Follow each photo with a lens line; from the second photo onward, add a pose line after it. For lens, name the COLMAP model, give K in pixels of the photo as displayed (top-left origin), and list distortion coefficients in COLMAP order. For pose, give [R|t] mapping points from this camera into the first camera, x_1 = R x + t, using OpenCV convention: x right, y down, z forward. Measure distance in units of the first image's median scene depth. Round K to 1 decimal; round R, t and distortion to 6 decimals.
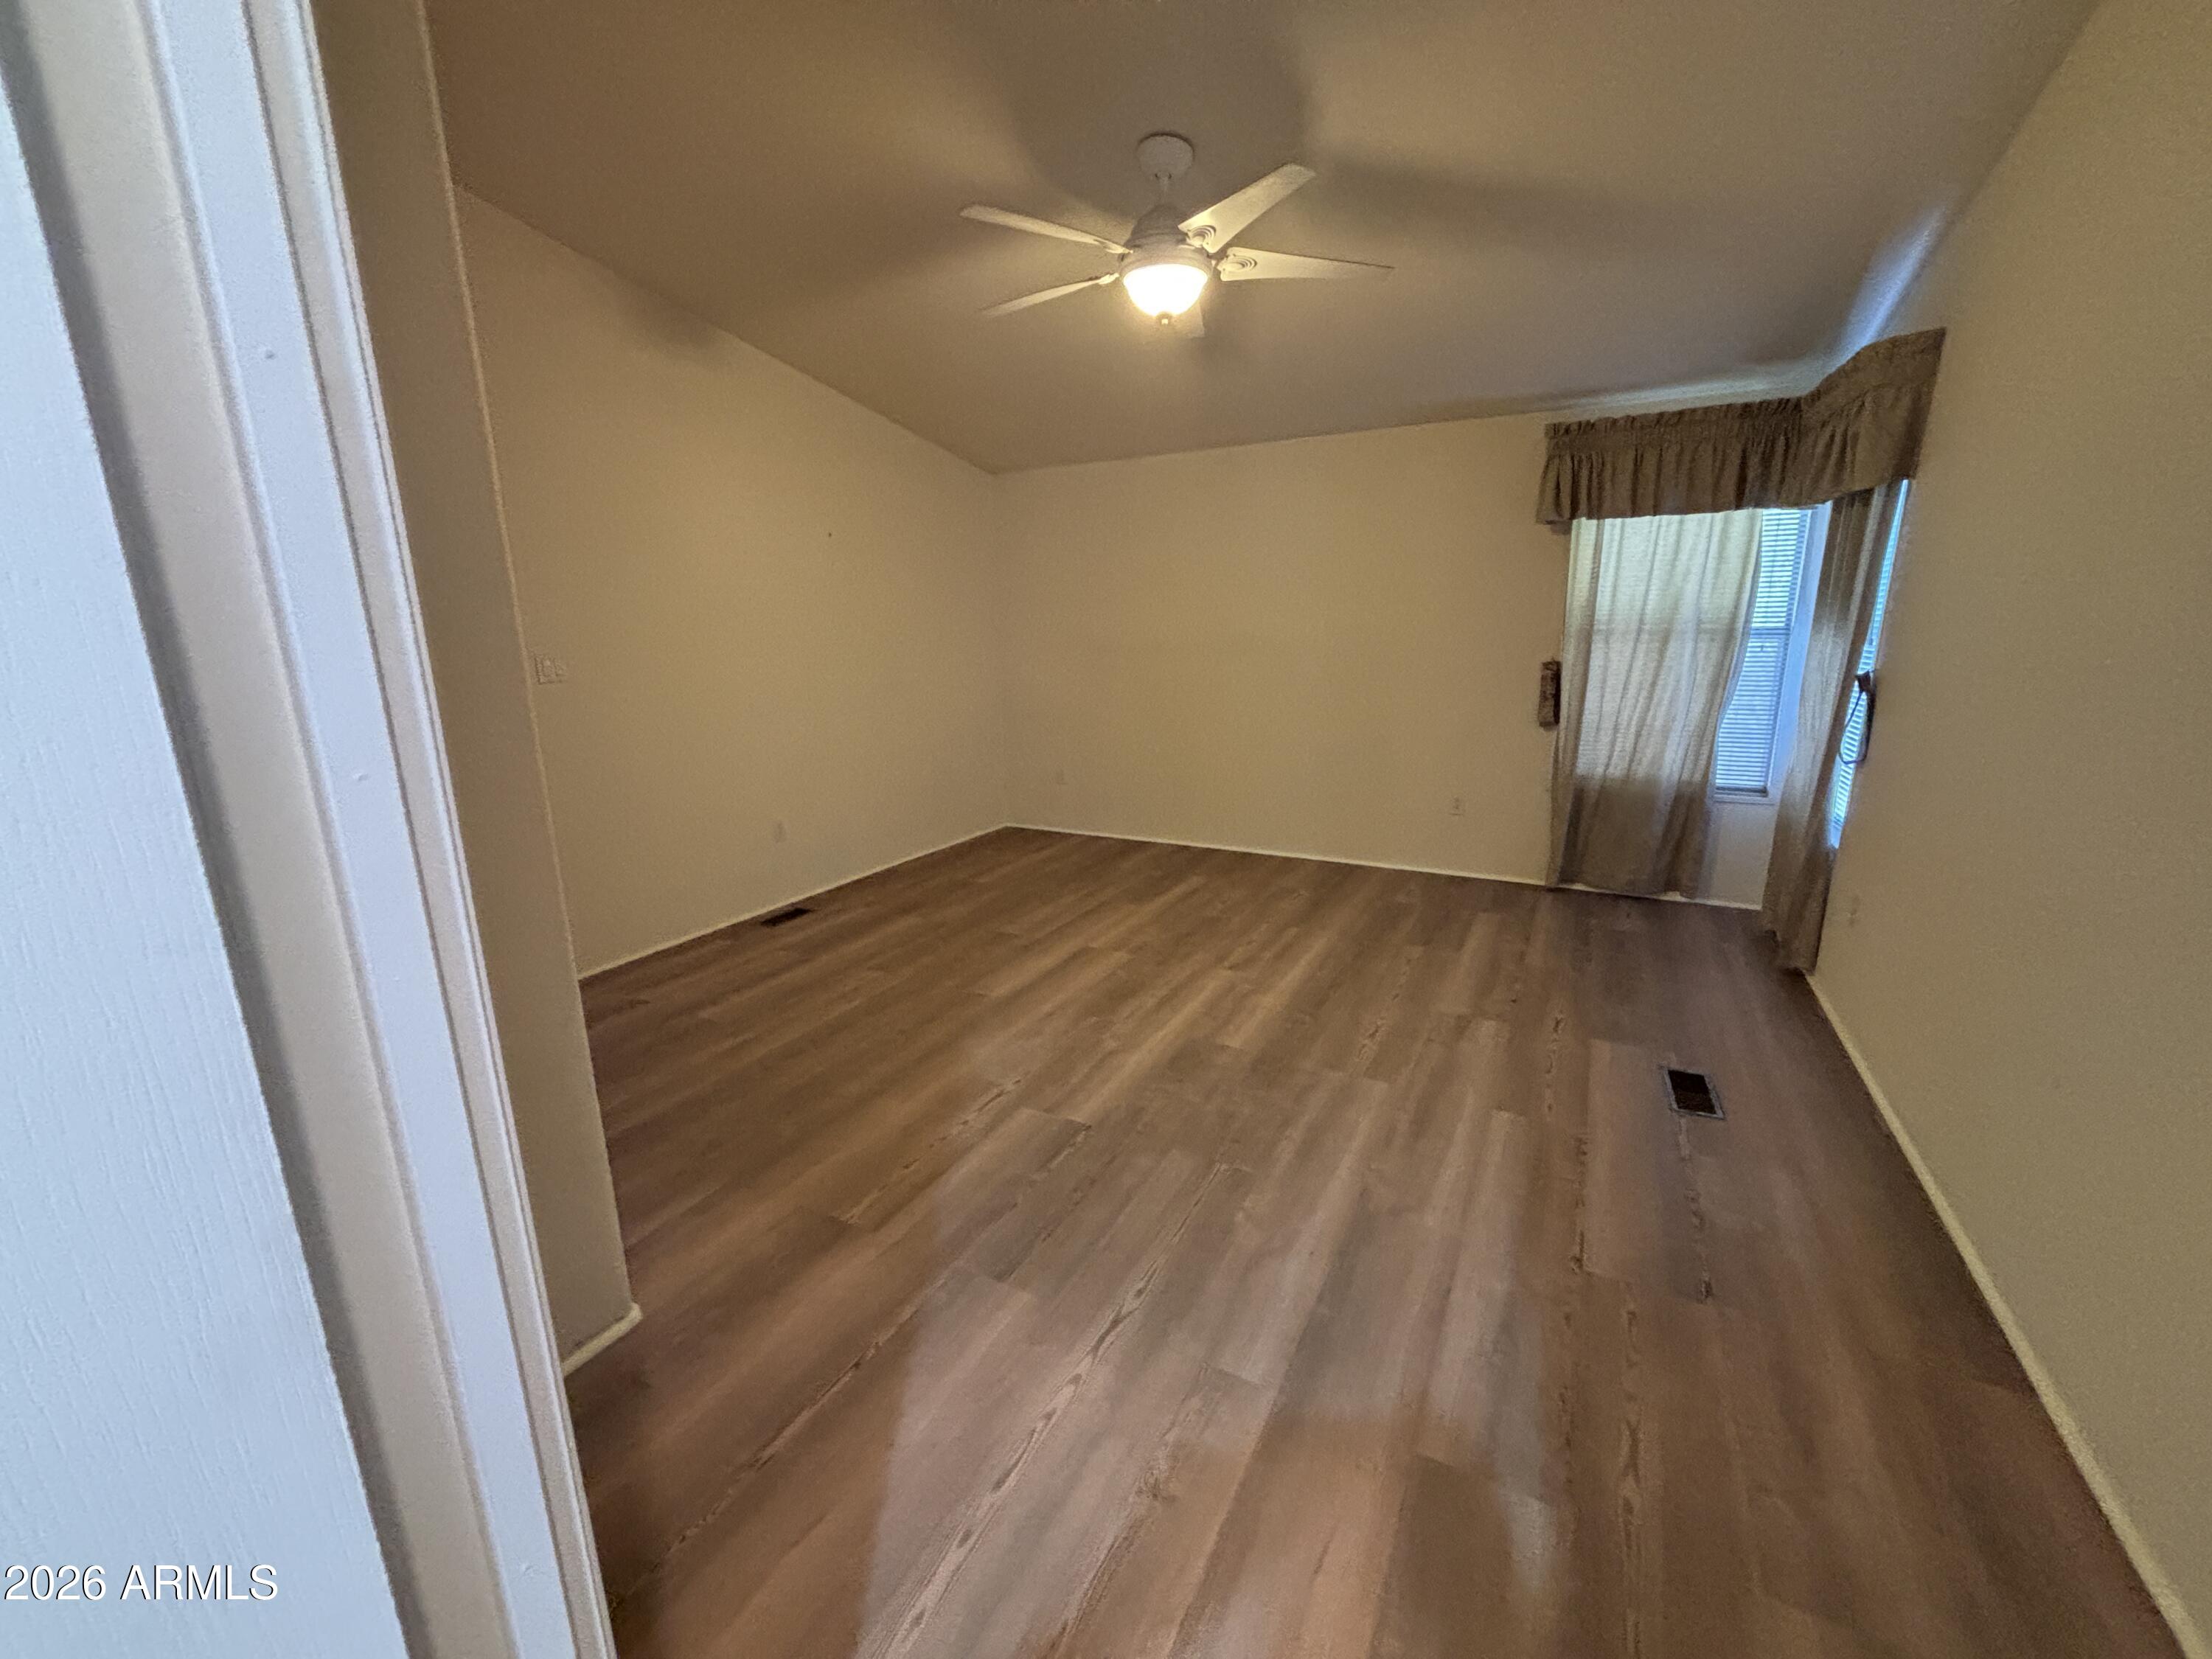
lens RADIAL K [[881.1, 0, 1097.2], [0, 881.1, 826.7], [0, 0, 1]] dist [-0.001366, -0.001205]
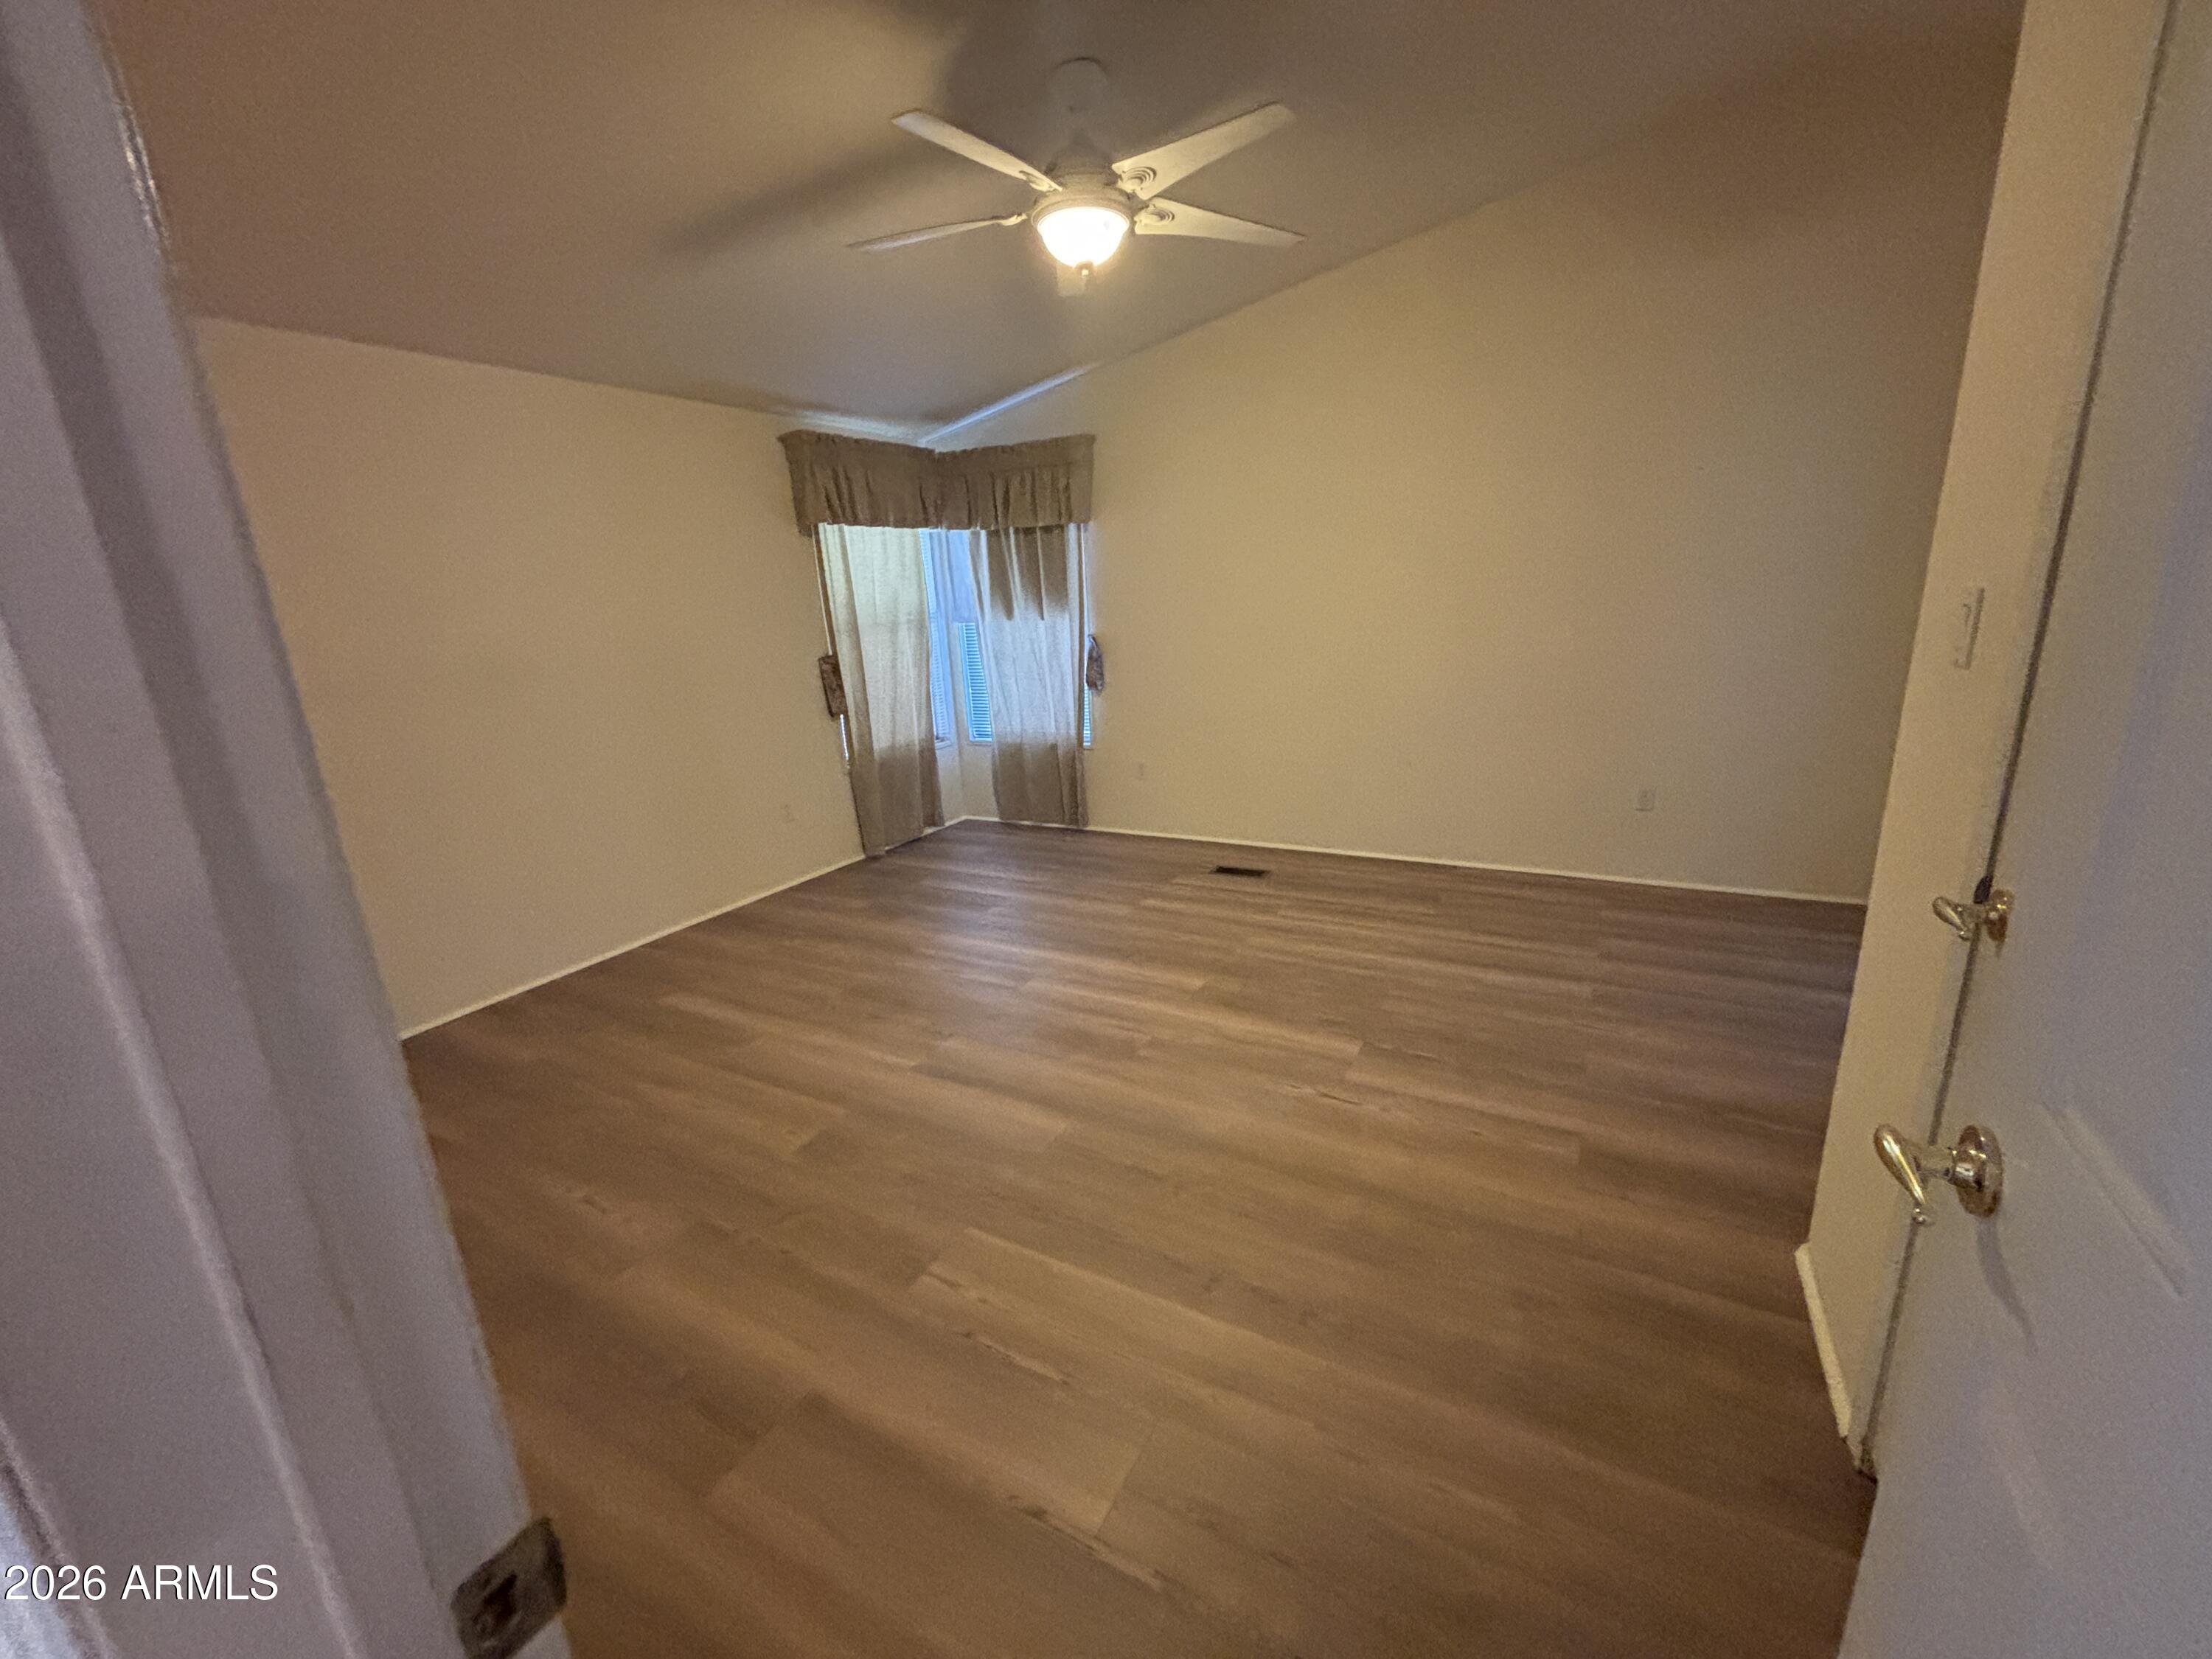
lens RADIAL K [[881.1, 0, 1101.4], [0, 881.1, 838.9], [0, 0, 1]] dist [-0.001366, -0.001205]
pose [[0.012760, -0.255291, 0.966780, -0.619508], [0.279271, 0.929293, 0.241706, -0.157575], [-0.960127, 0.266910, 0.083153, 0.700404]]
